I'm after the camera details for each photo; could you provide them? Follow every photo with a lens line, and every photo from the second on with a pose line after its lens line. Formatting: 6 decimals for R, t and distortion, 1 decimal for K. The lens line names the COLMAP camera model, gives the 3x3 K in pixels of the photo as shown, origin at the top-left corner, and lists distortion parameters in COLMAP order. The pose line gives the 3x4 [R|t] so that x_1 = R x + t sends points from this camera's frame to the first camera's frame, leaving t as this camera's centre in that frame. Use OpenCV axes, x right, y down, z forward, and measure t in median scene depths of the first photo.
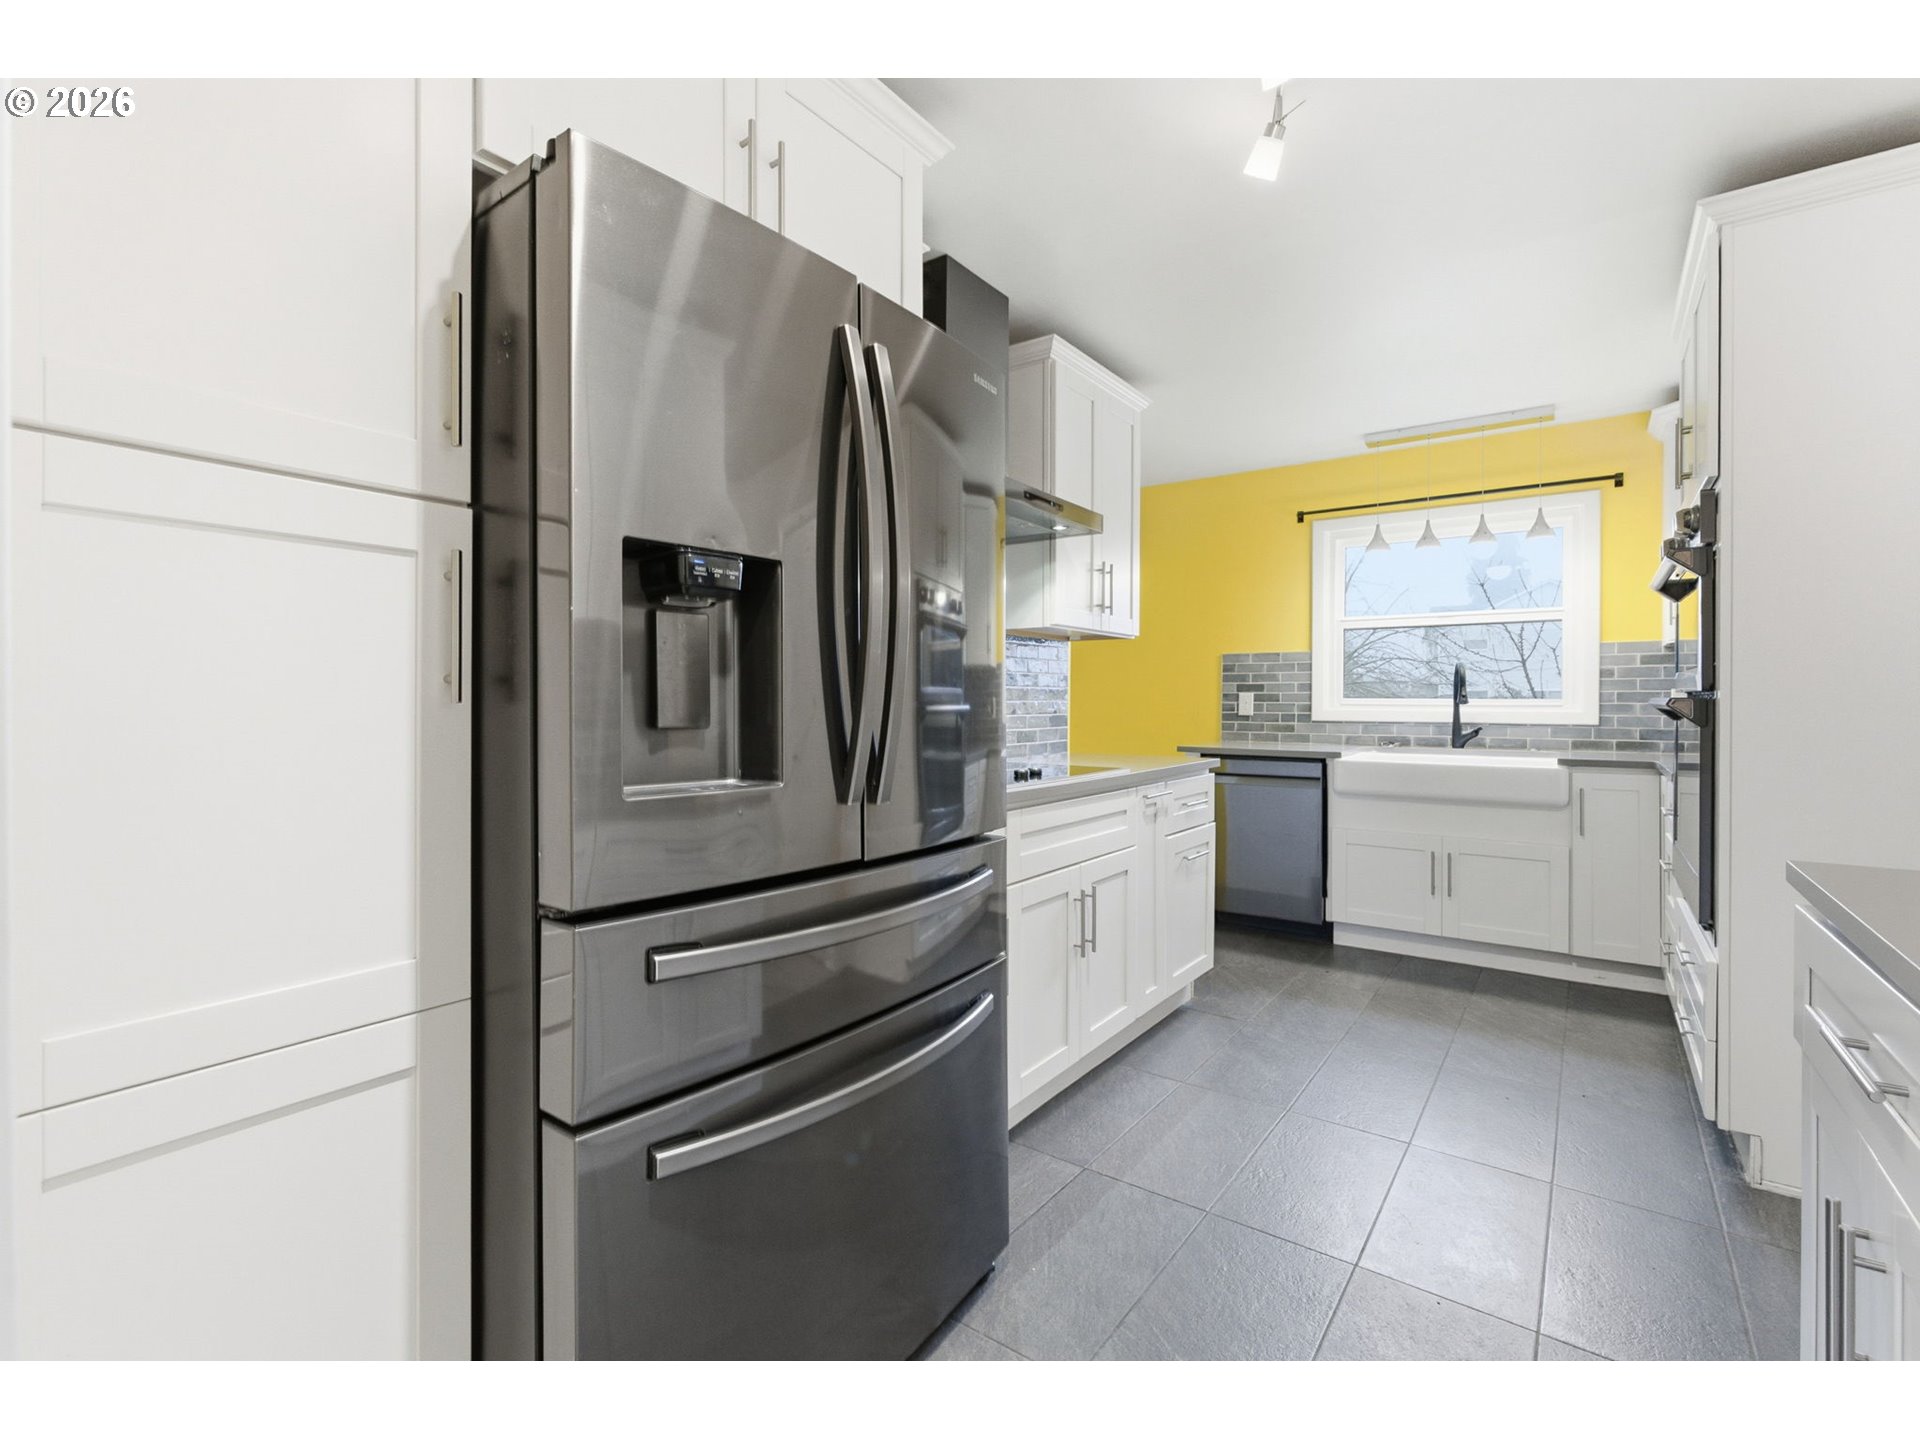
lens RADIAL K [[867.8, 0, 953.7], [0, 867.8, 706.6], [0, 0, 1]] dist [-0.005614, 0.002161]
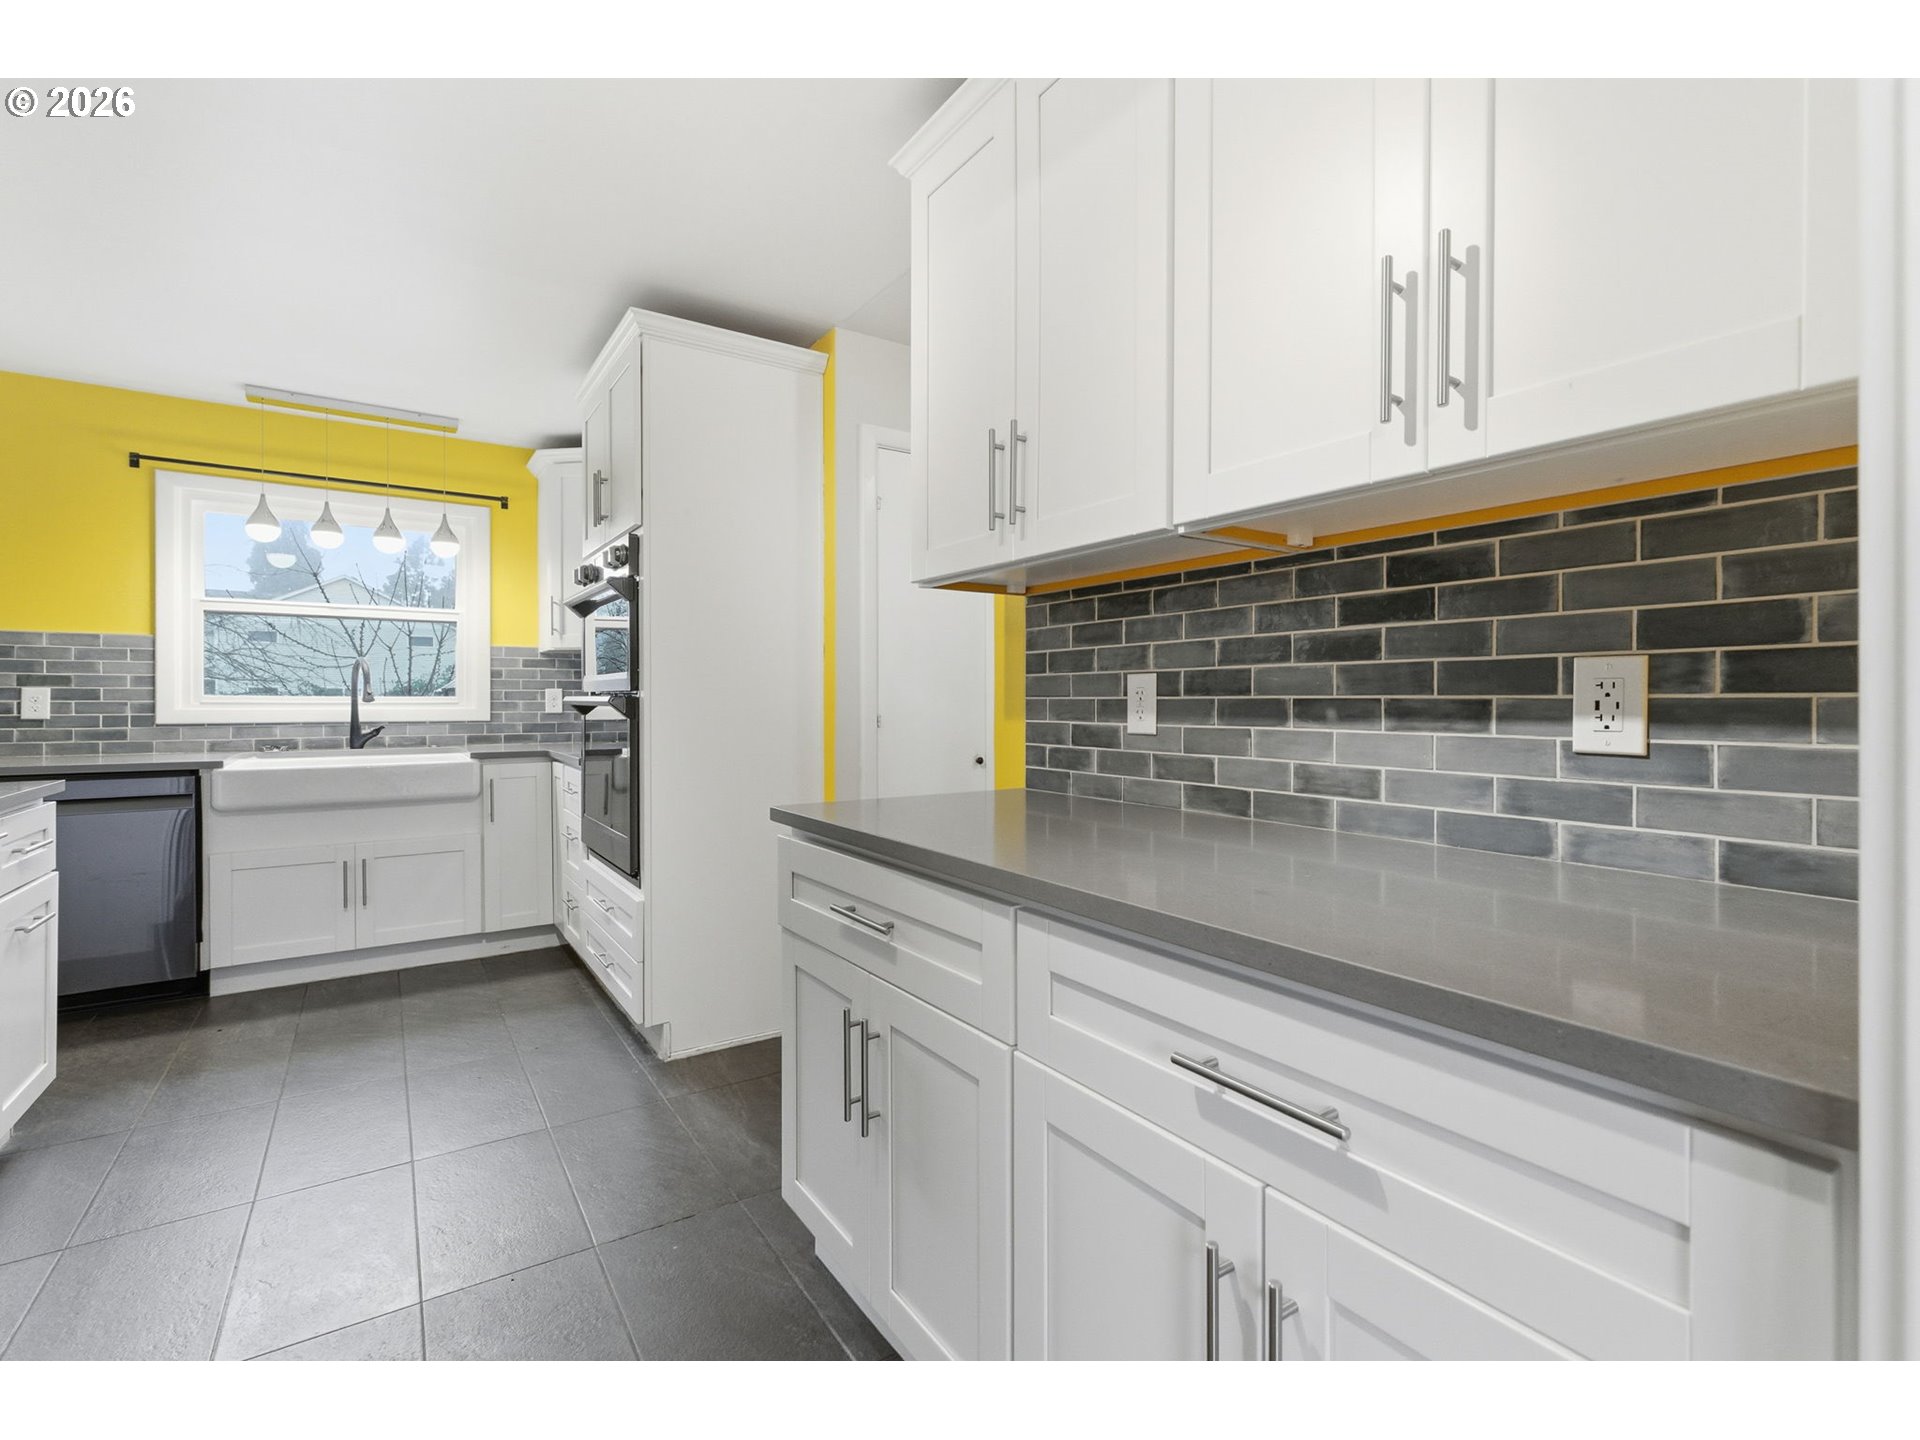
lens RADIAL K [[867.8, 0, 966.4], [0, 867.8, 703.0], [0, 0, 1]] dist [-0.005614, 0.002161]
pose [[0.329624, -0.003990, 0.944104, -0.097201], [0.006159, 0.999979, 0.002076, 0.000097], [-0.944092, 0.005131, 0.329642, 0.060225]]
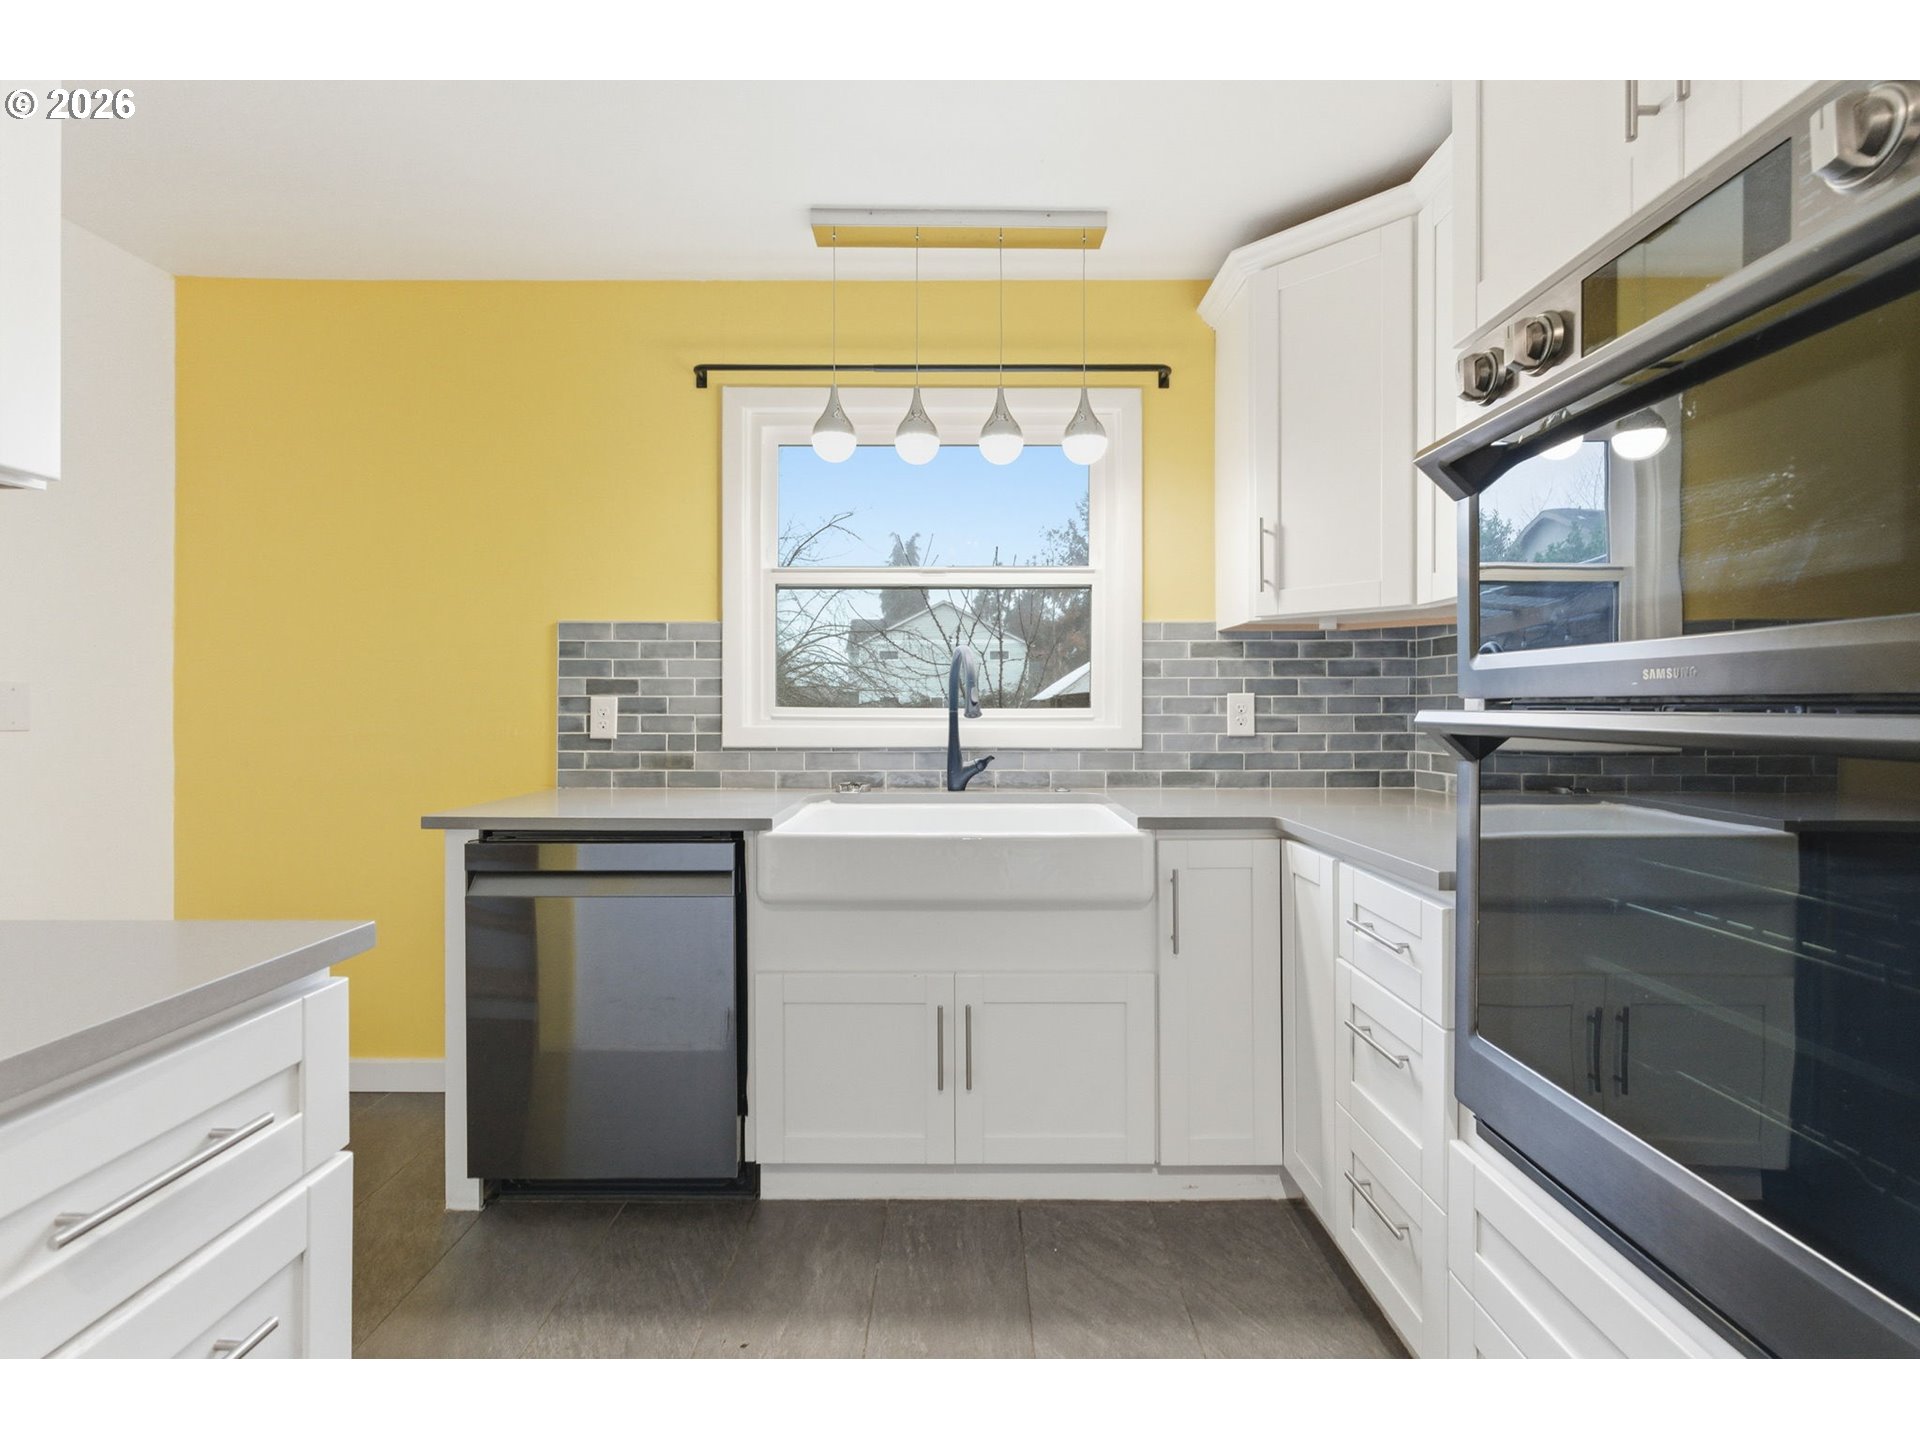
lens RADIAL K [[867.8, 0, 962.1], [0, 867.8, 711.1], [0, 0, 1]] dist [-0.005614, 0.002161]
pose [[0.806419, -0.003816, 0.591332, 0.245469], [0.004627, 0.999989, 0.000143, -0.007240], [-0.591326, 0.002620, 0.806428, 0.544179]]
